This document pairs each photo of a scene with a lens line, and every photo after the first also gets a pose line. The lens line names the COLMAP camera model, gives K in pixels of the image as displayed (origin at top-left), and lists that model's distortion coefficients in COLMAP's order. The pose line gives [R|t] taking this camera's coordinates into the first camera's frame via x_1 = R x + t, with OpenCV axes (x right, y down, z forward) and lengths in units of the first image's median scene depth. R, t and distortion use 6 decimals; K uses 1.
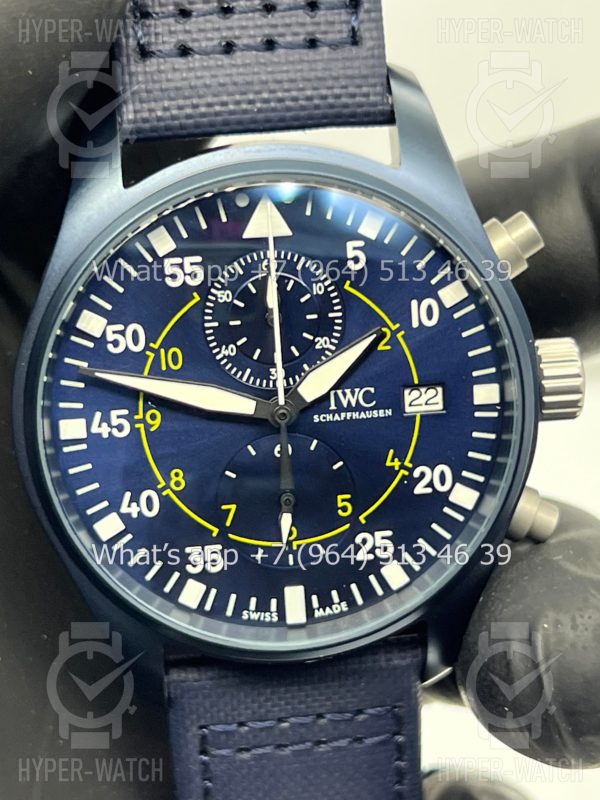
lens RADIAL K [[1787.7, 0, 337.8], [0, 1787.7, 449.4], [0, 0, 1]] dist [-1.154205, 10.040039]
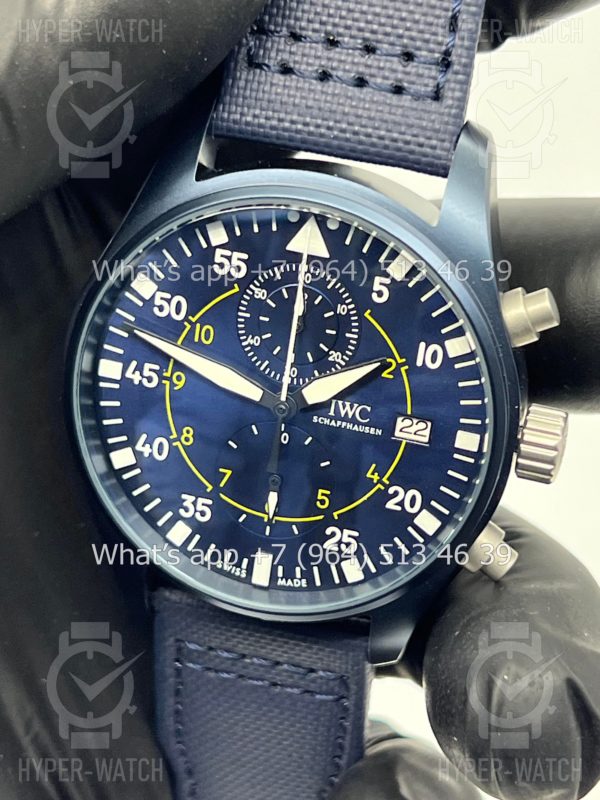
lens RADIAL K [[1787.7, 0, 337.8], [0, 1787.7, 449.4], [0, 0, 1]] dist [-1.154205, 10.040039]
pose [[0.936538, 0.286396, -0.202174, 0.234797], [-0.262140, 0.955031, 0.138558, -0.159279], [0.232765, -0.076767, 0.969499, -0.084015]]
